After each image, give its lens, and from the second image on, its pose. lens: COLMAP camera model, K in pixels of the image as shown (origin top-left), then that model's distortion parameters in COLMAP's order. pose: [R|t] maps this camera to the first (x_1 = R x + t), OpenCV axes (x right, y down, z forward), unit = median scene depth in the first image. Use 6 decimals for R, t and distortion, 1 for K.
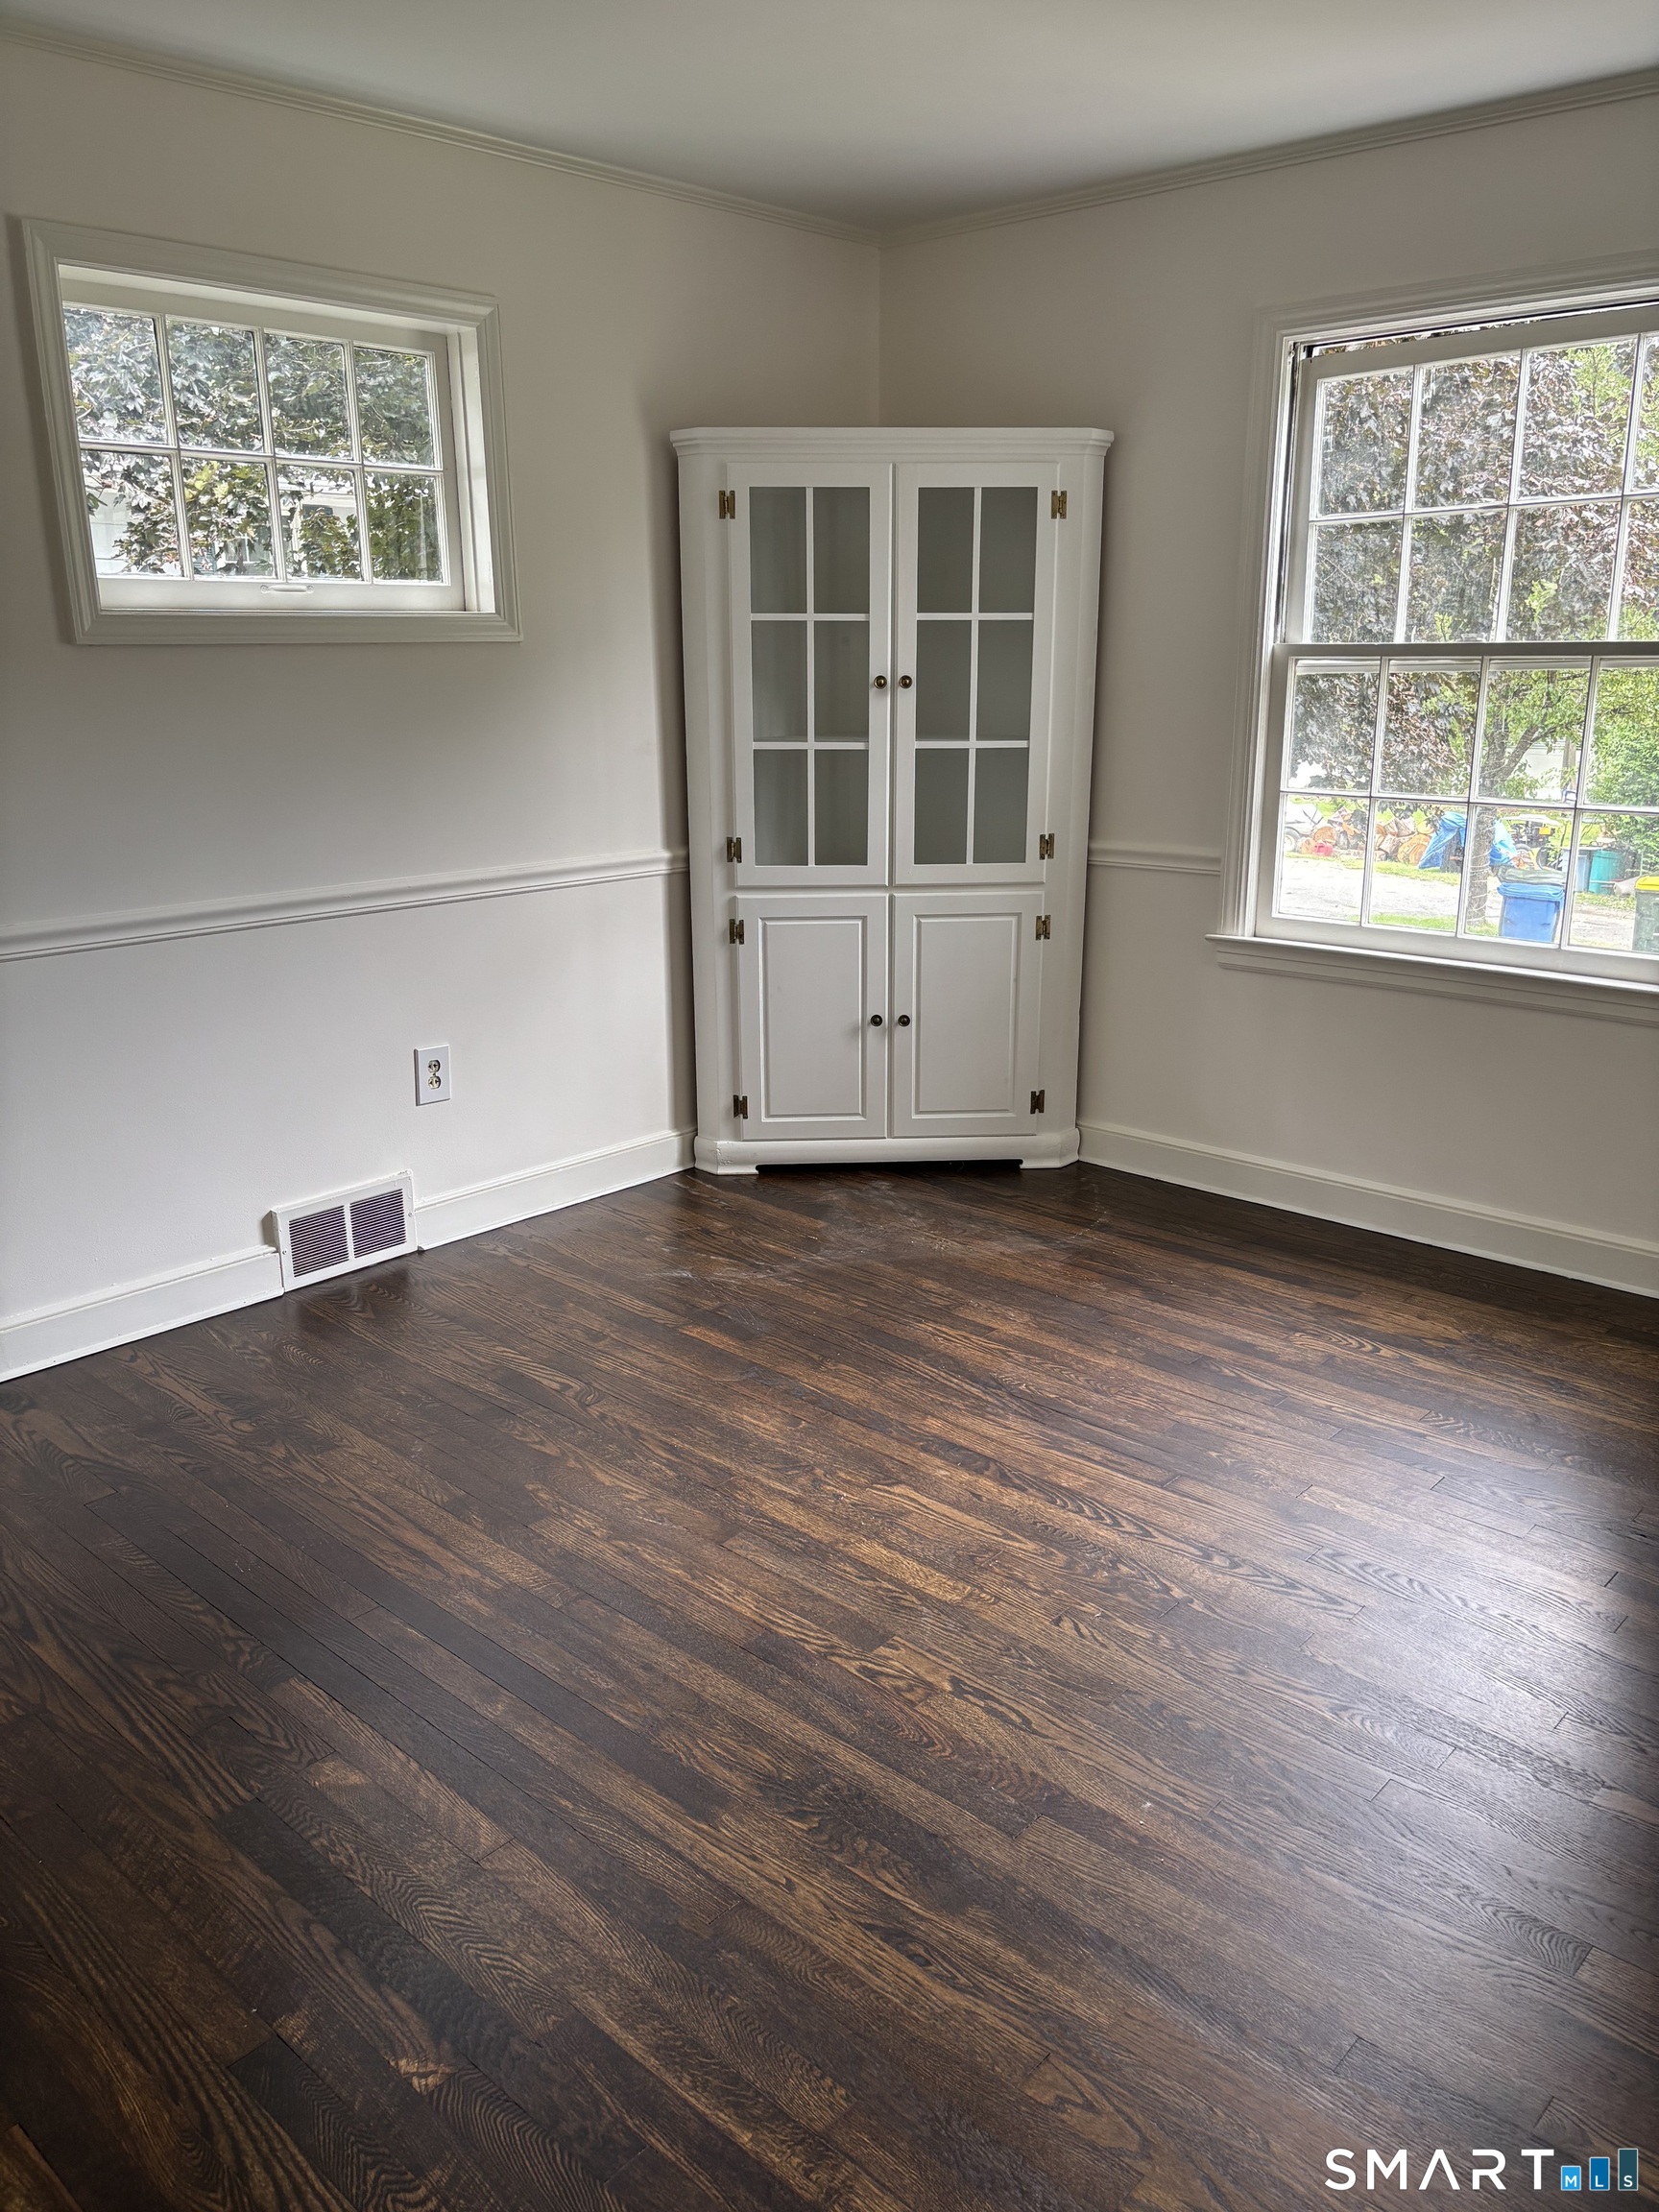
lens RADIAL K [[1631.8, 0, 830.8], [0, 1631.8, 1157.1], [0, 0, 1]] dist [-0.000724, 0.001361]
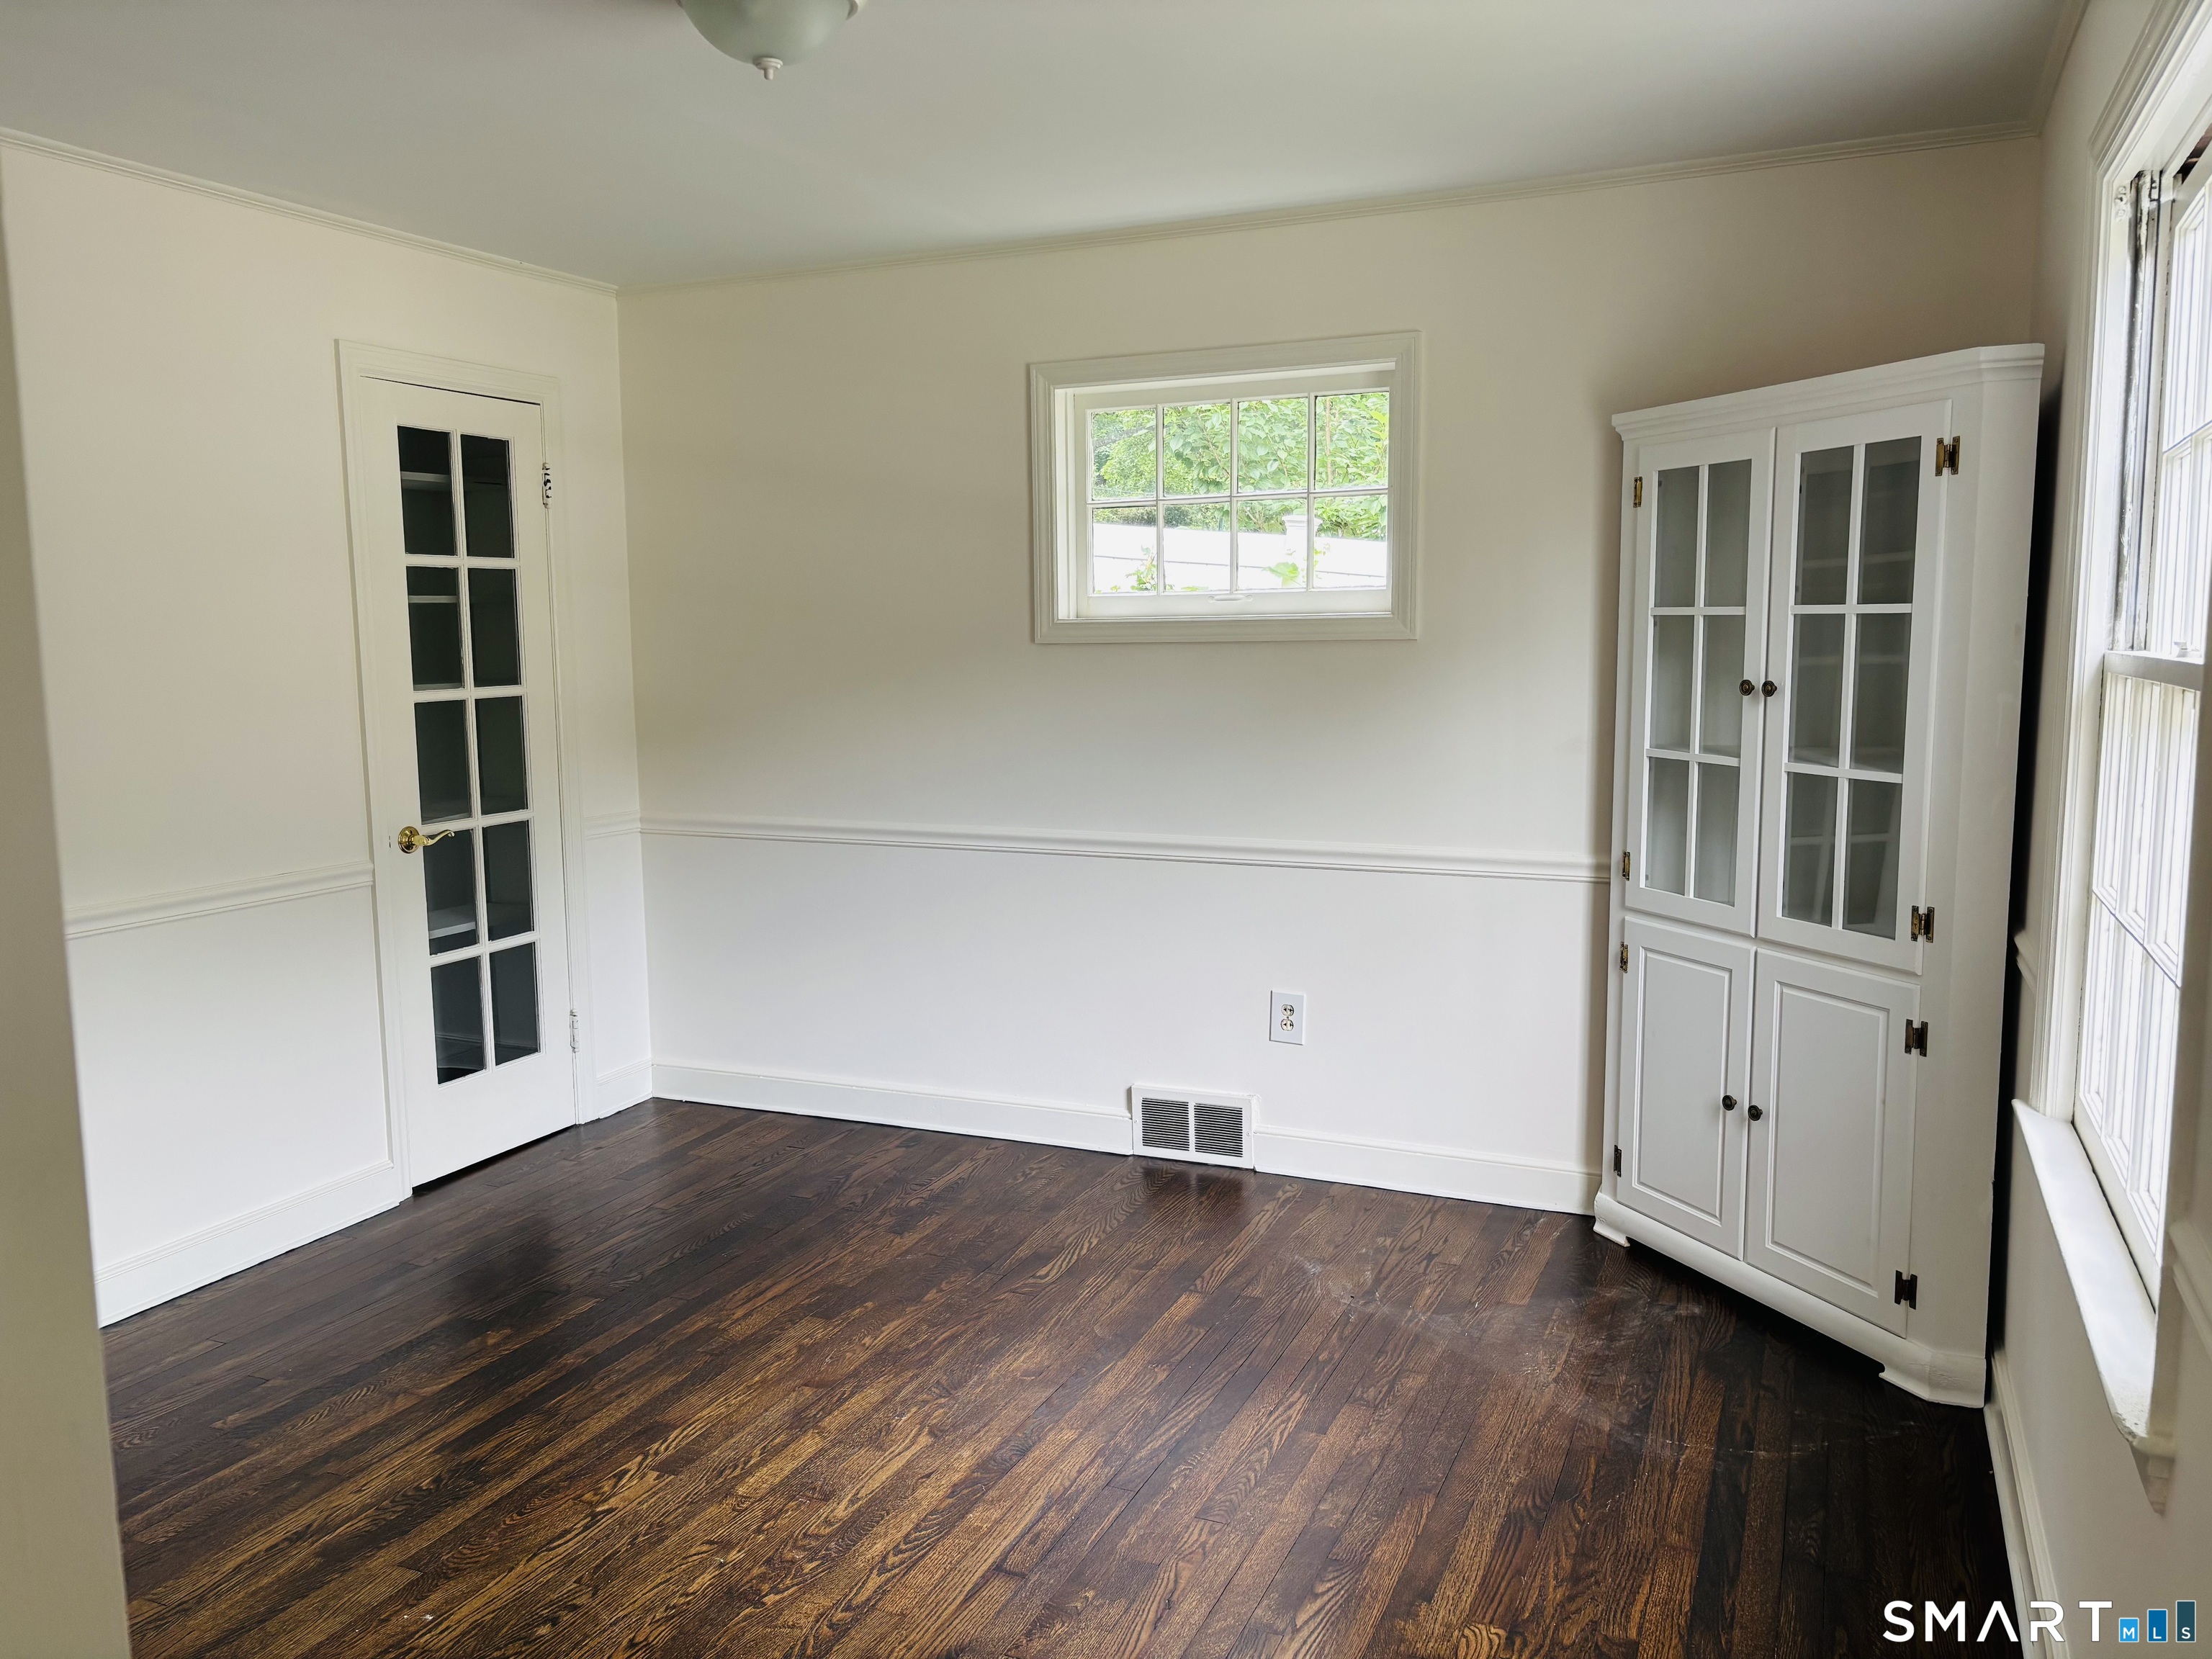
lens RADIAL K [[1691.4, 0, 1123.8], [0, 1691.4, 832.9], [0, 0, 1]] dist [0.020832, -0.004605]
pose [[0.324946, 0.117553, -0.938398, 0.756617], [-0.278594, 0.960114, 0.023803, -0.162508], [0.903767, 0.253698, 0.344734, 0.469759]]
